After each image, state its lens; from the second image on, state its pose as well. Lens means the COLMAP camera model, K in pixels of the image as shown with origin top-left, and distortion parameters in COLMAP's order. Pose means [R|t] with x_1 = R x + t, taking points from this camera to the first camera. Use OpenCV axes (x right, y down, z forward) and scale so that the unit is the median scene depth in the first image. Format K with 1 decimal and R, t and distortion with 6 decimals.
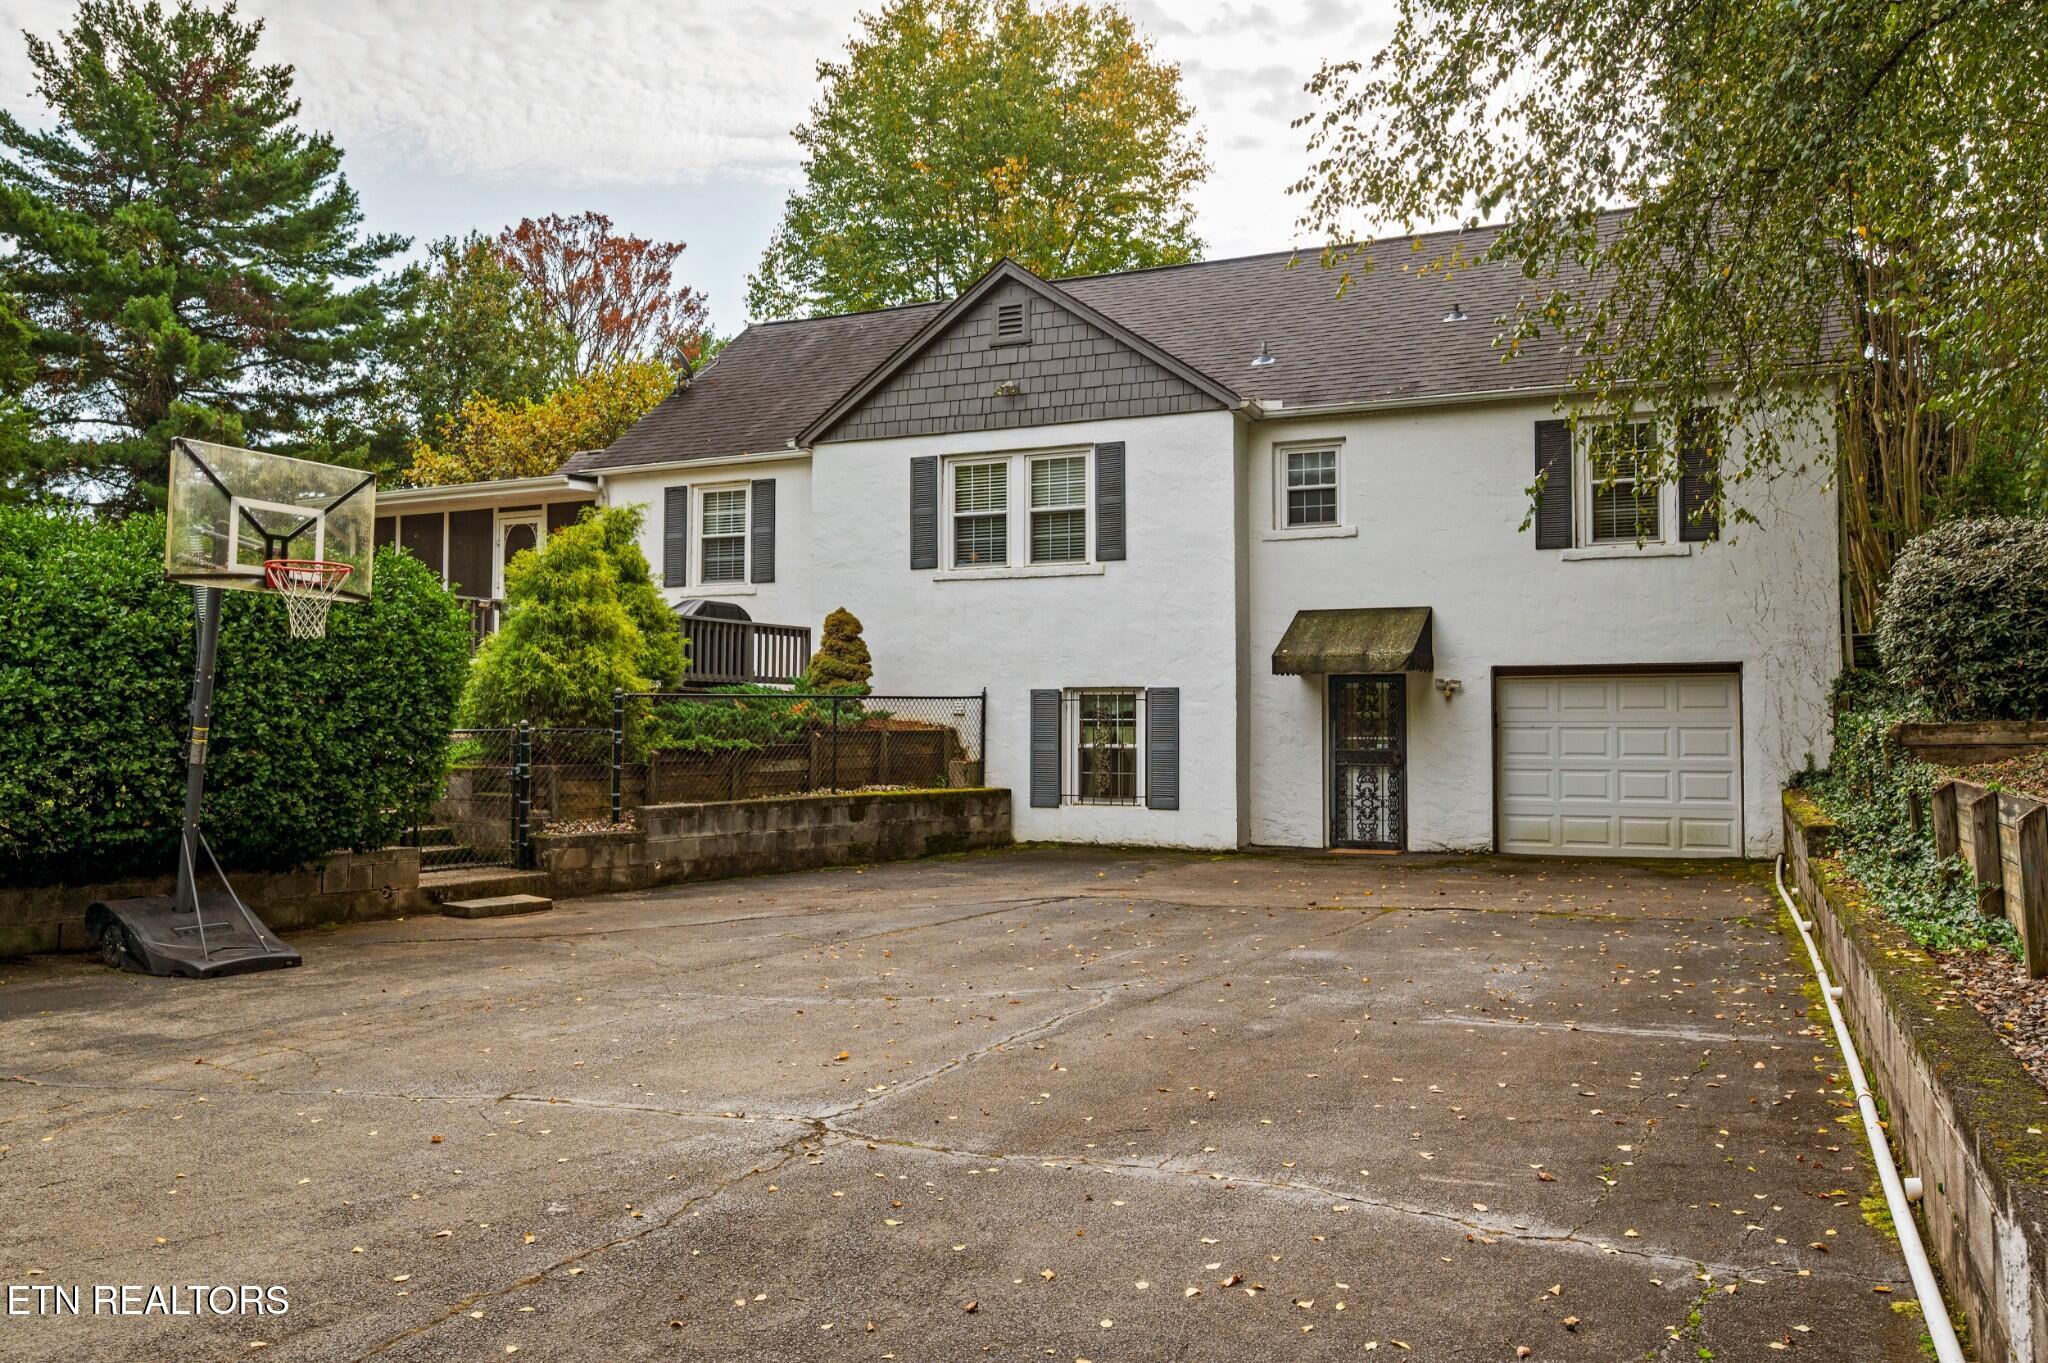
lens RADIAL K [[1556.2, 0, 1024.0], [0, 1556.2, 681.5], [0, 0, 1]] dist [-0.009145, -0.001839]
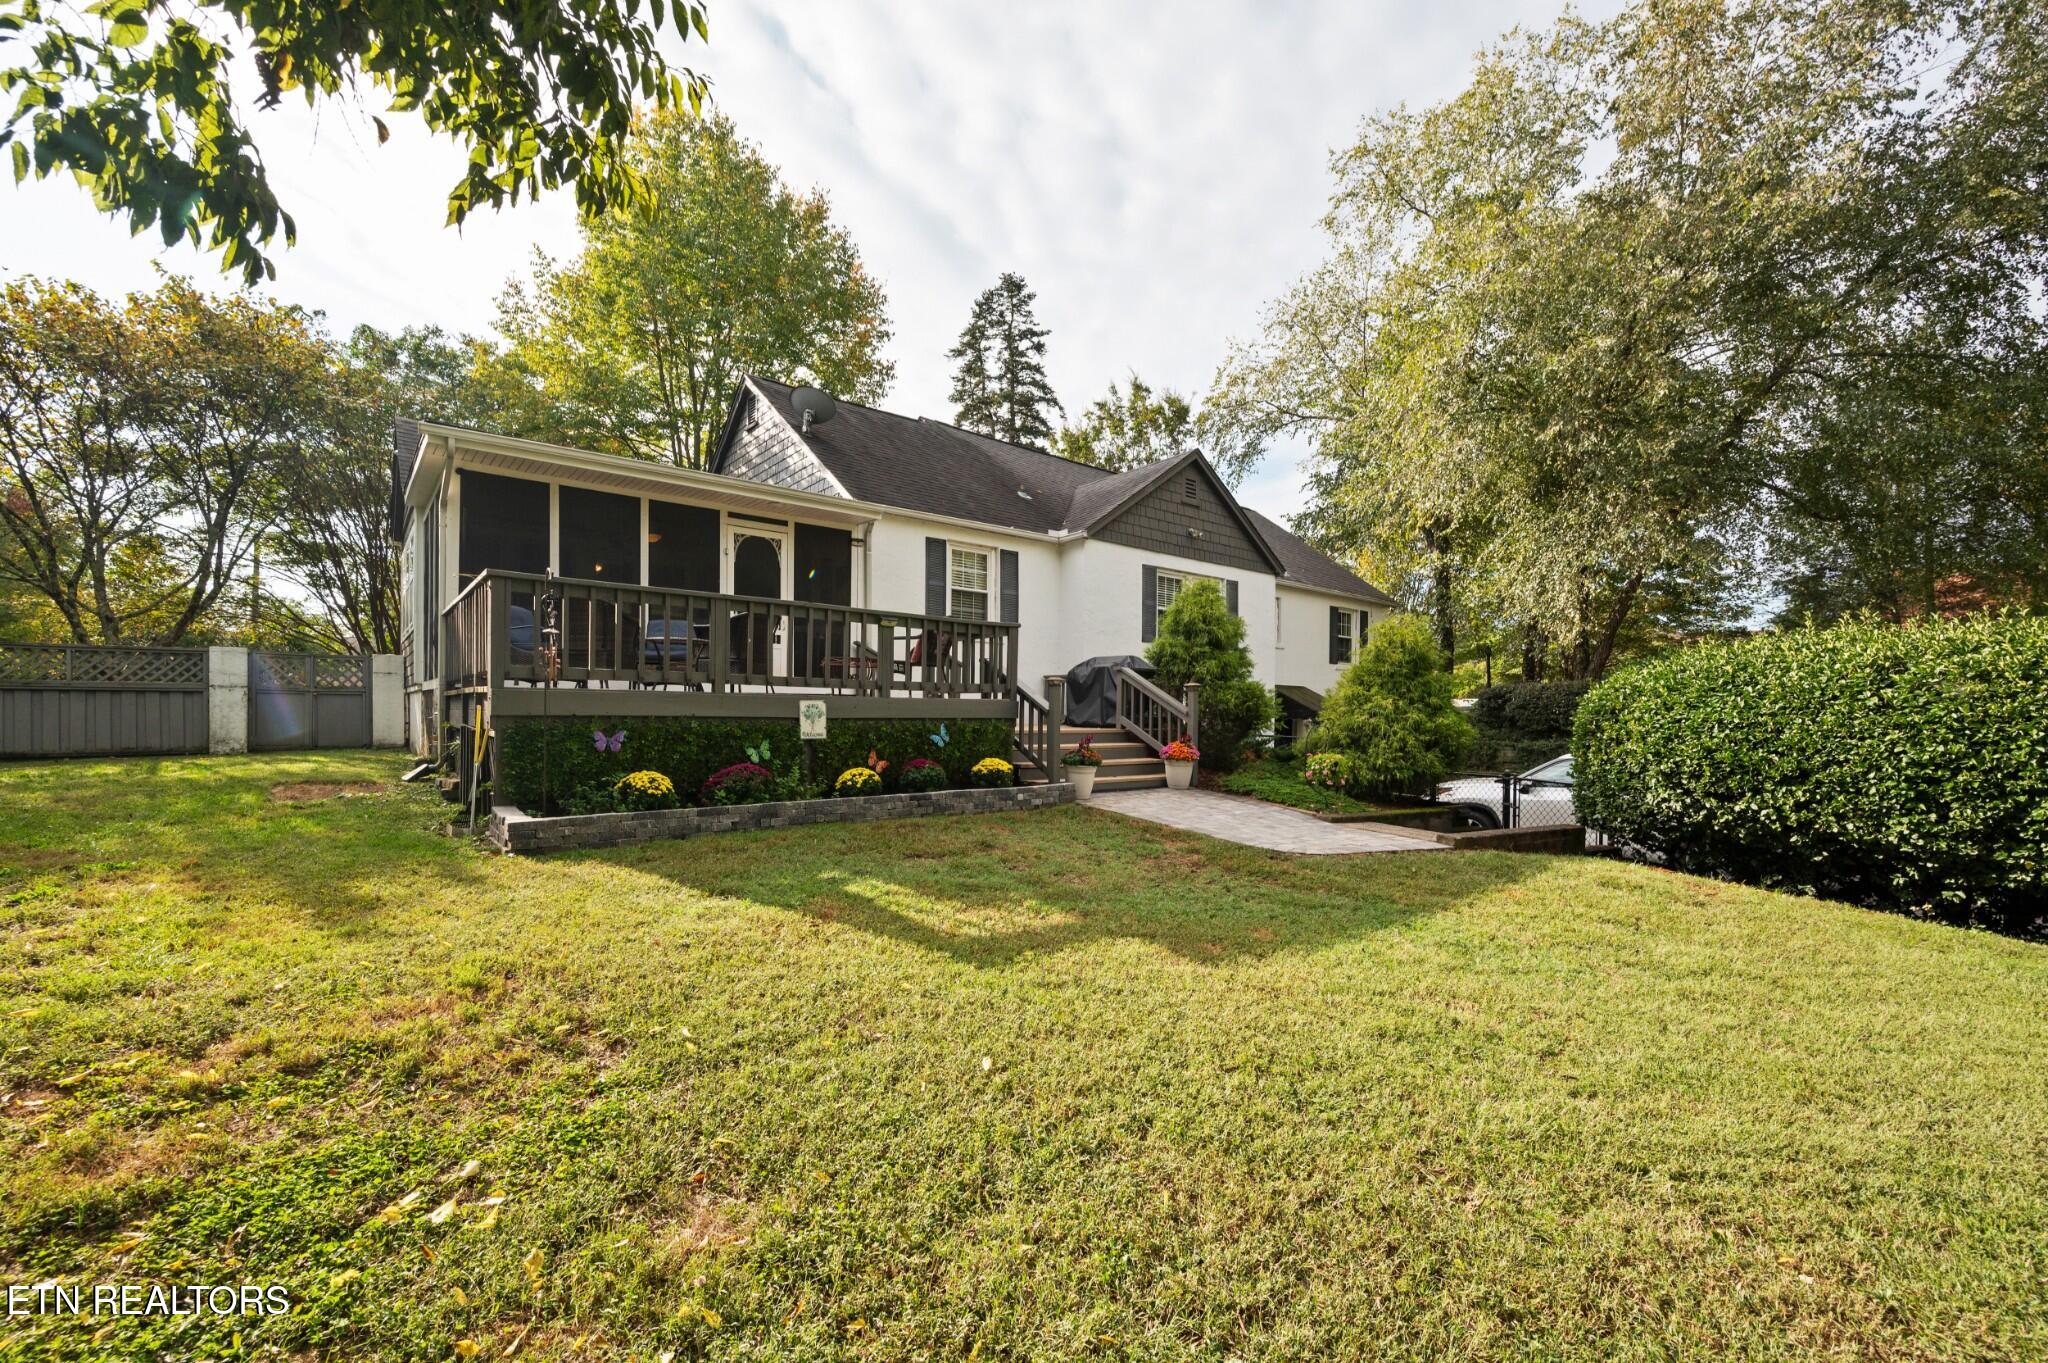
lens RADIAL K [[822.9, 0, 1023.7], [0, 822.9, 716.9], [0, 0, 1]] dist [0.000714, 0.000057]
pose [[0.437864, -0.003726, 0.899034, -0.847778], [-0.038708, 0.998986, 0.022992, -0.015634], [-0.898208, -0.044867, 0.437275, 0.793097]]
